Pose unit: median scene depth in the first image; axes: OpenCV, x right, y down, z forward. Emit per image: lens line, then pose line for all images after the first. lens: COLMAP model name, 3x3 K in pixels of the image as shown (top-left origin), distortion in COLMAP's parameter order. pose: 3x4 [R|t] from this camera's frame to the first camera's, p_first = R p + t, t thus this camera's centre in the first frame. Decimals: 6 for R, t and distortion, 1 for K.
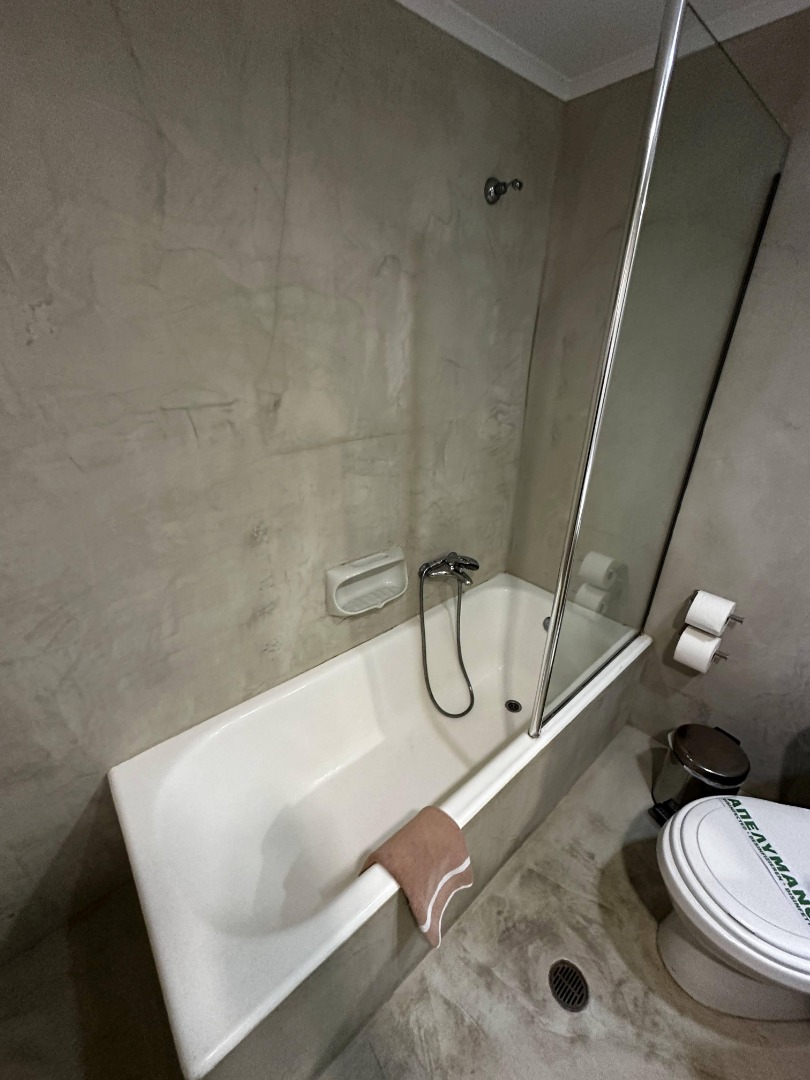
lens RADIAL K [[430.0, 0, 405.0], [0, 430.0, 540.0], [0, 0, 1]] dist [-0.002856, -0.000059]
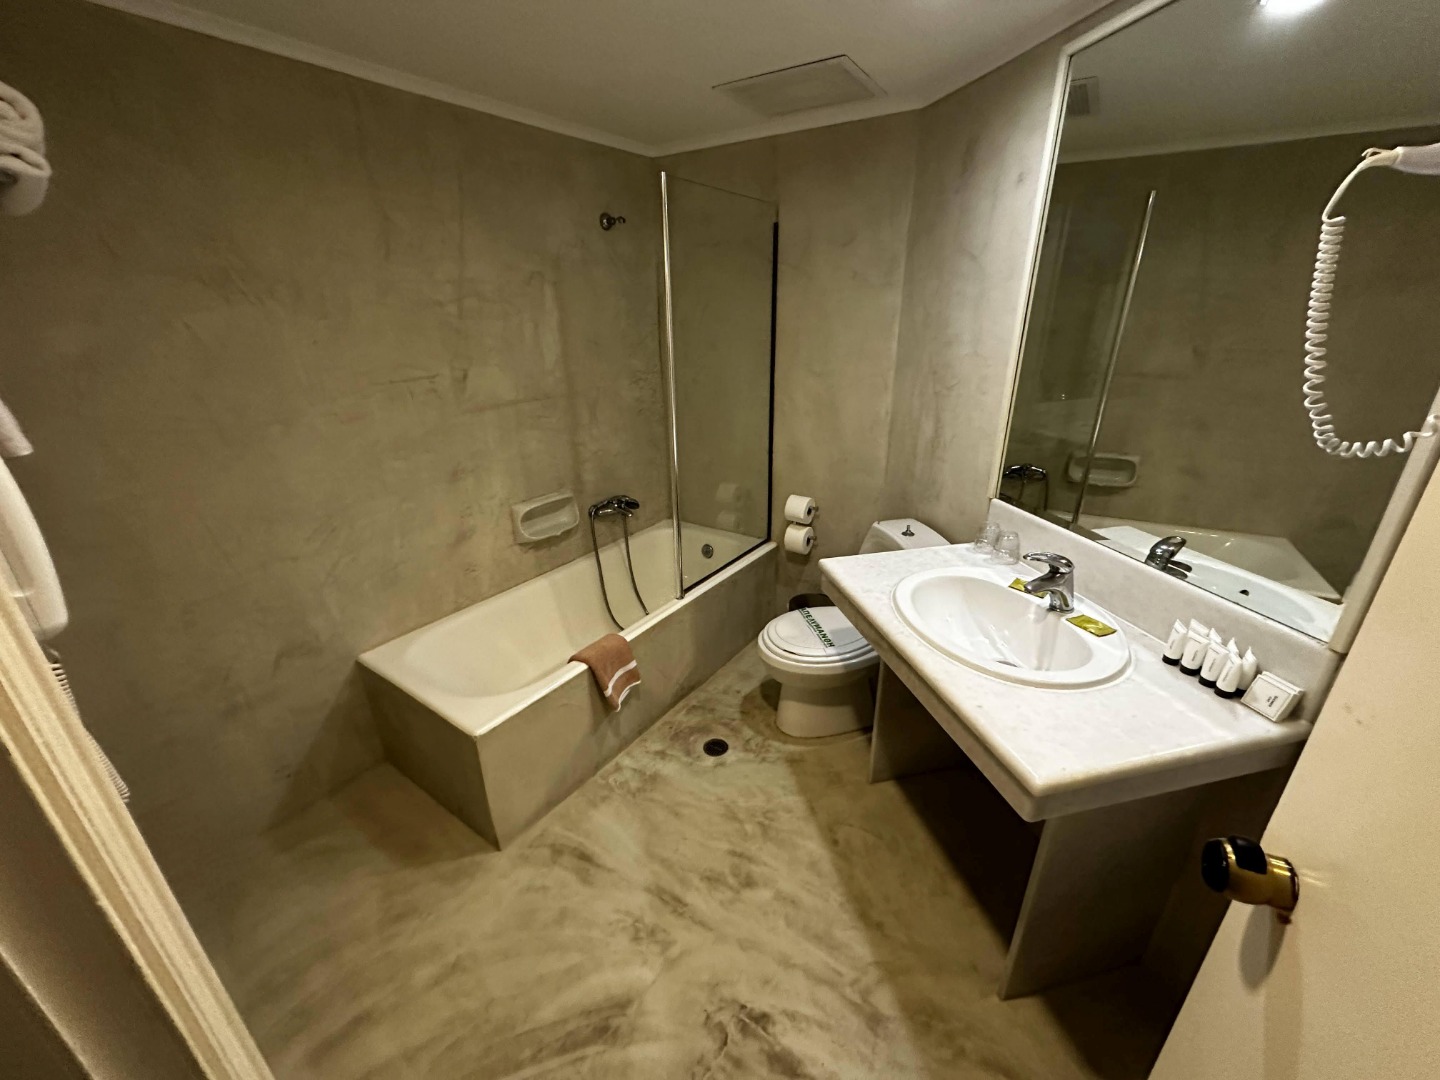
lens RADIAL K [[573.3, 0, 720.8], [0, 573.3, 540.3], [0, 0, 1]] dist [-0.002856, -0.000059]
pose [[0.967994, -0.115162, 0.222991, 0.030962], [0.126397, 0.991299, -0.036736, 0.341710], [-0.216820, 0.063746, 0.974128, -0.855841]]
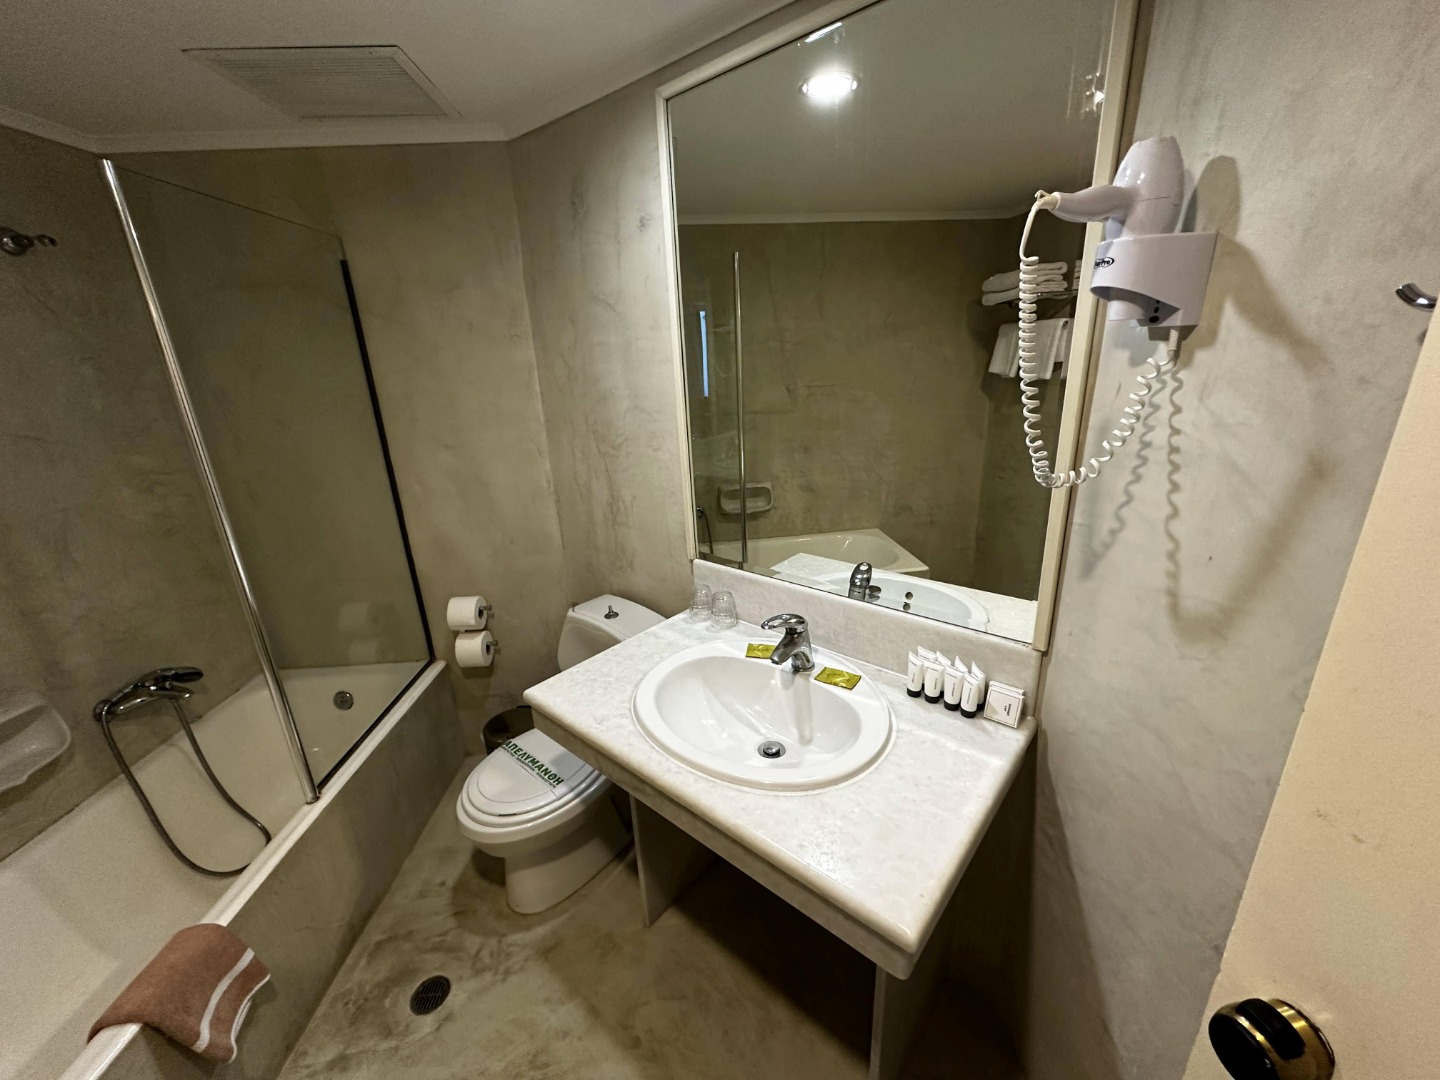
lens RADIAL K [[573.3, 0, 720.8], [0, 573.3, 540.3], [0, 0, 1]] dist [-0.002856, -0.000059]
pose [[0.634955, -0.278856, 0.720467, 0.121376], [0.370728, 0.928172, 0.032522, 0.211428], [-0.677786, 0.246447, 0.692727, -0.582520]]
